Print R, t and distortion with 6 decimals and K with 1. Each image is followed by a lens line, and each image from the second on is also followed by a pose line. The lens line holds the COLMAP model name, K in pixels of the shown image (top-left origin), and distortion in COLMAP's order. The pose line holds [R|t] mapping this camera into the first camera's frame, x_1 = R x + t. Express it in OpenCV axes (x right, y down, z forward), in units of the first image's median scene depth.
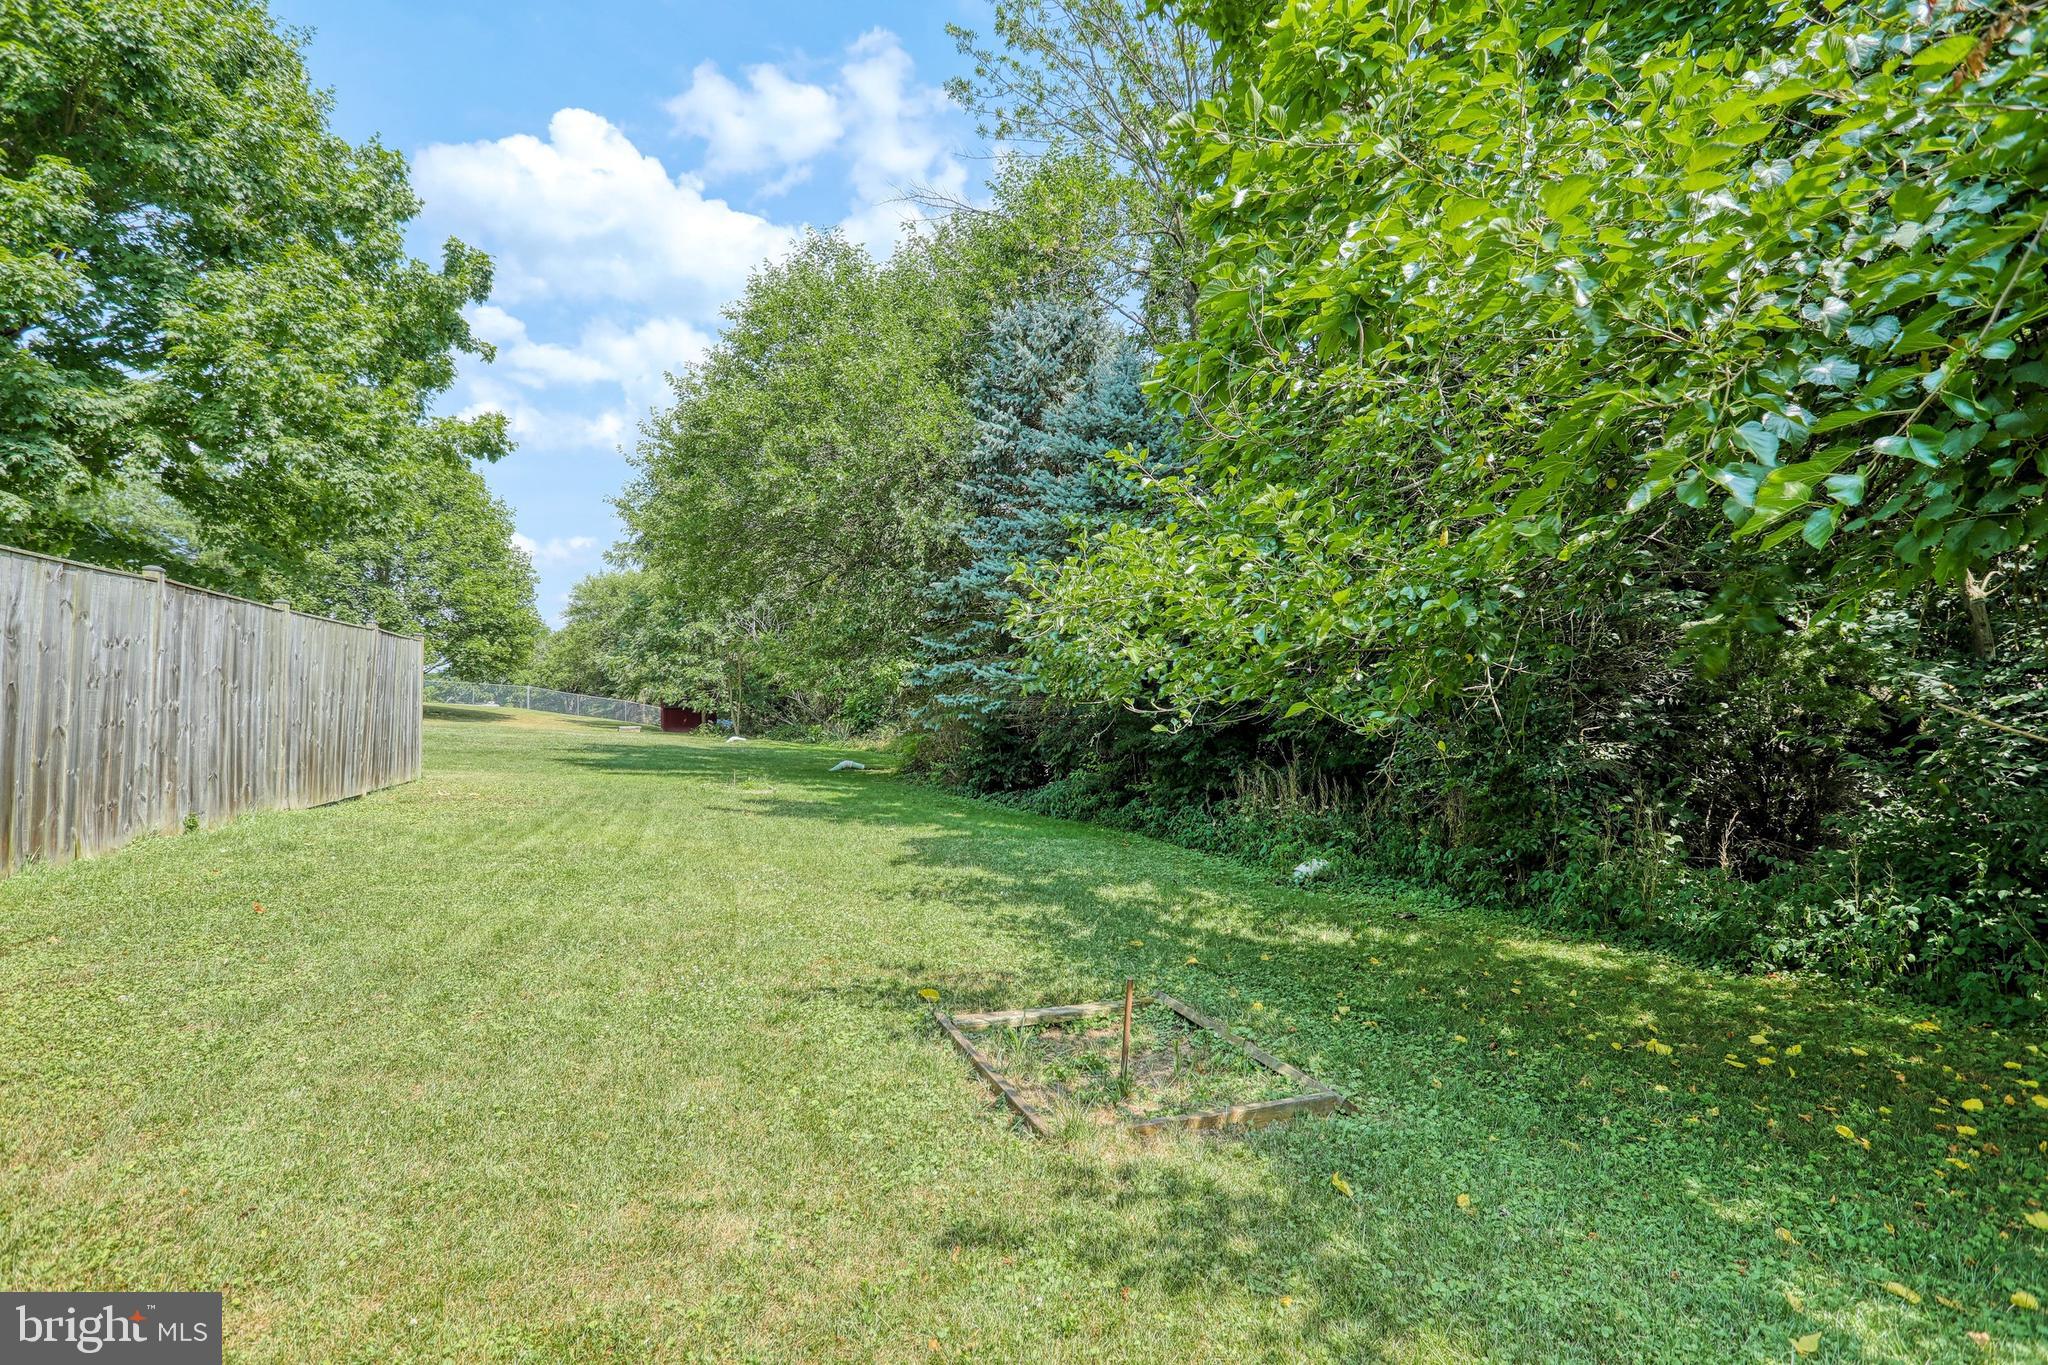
lens RADIAL K [[978.9, 0, 1023.4], [0, 978.9, 681.4], [0, 0, 1]] dist [0.001121, 0.000573]
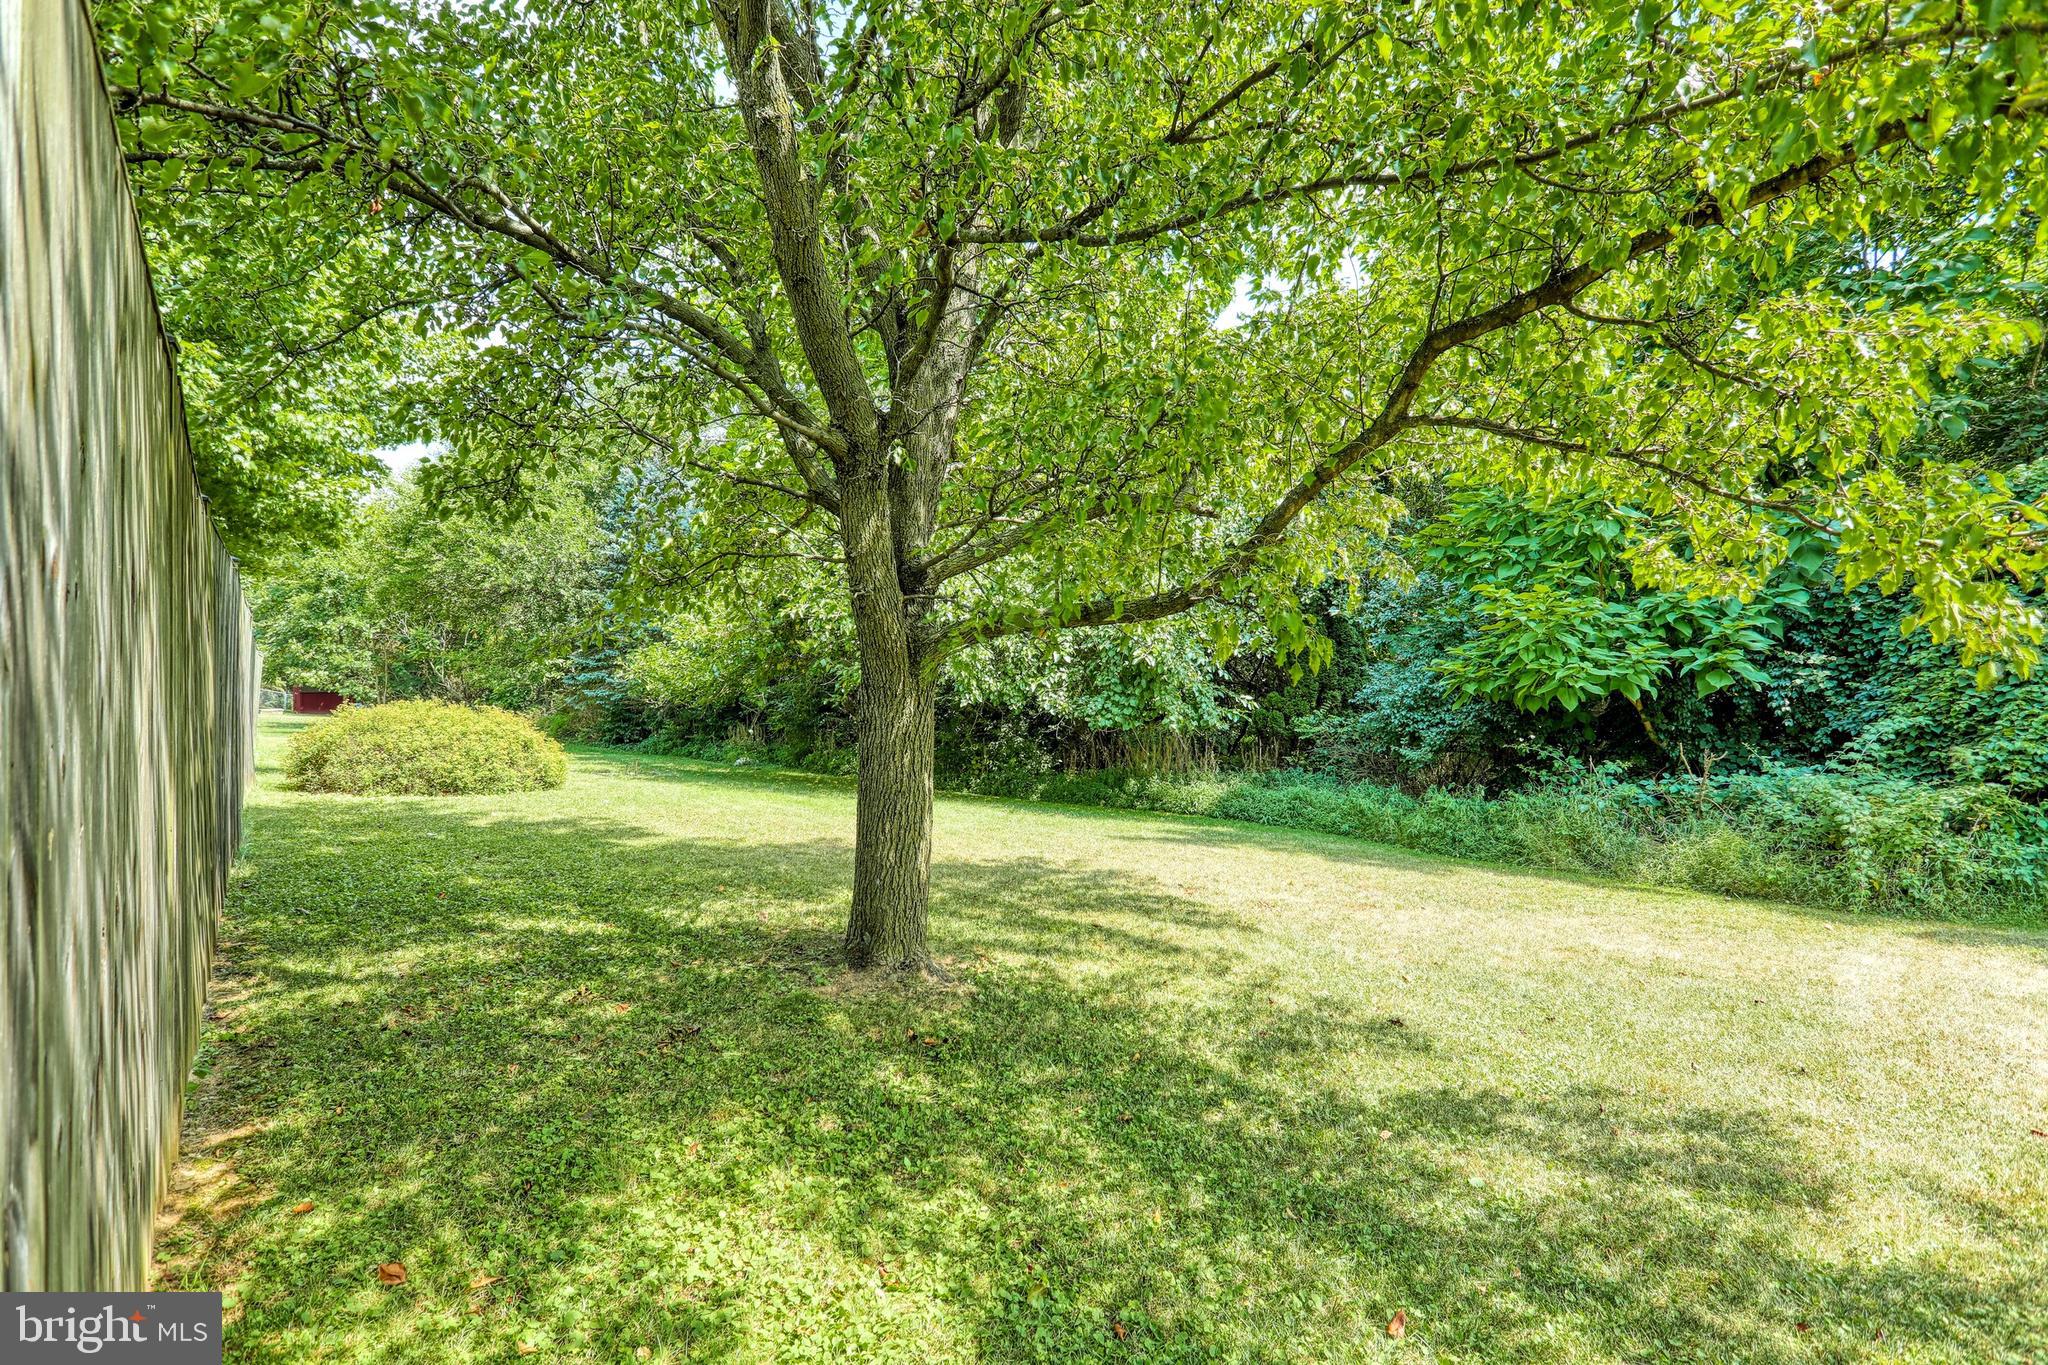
lens RADIAL K [[978.9, 0, 1026.2], [0, 978.9, 691.6], [0, 0, 1]] dist [0.001121, 0.000573]
pose [[0.938868, 0.006231, 0.344222, 0.050461], [-0.016058, 0.999541, 0.025706, -0.038065], [-0.343904, -0.029662, 0.938536, -0.875313]]
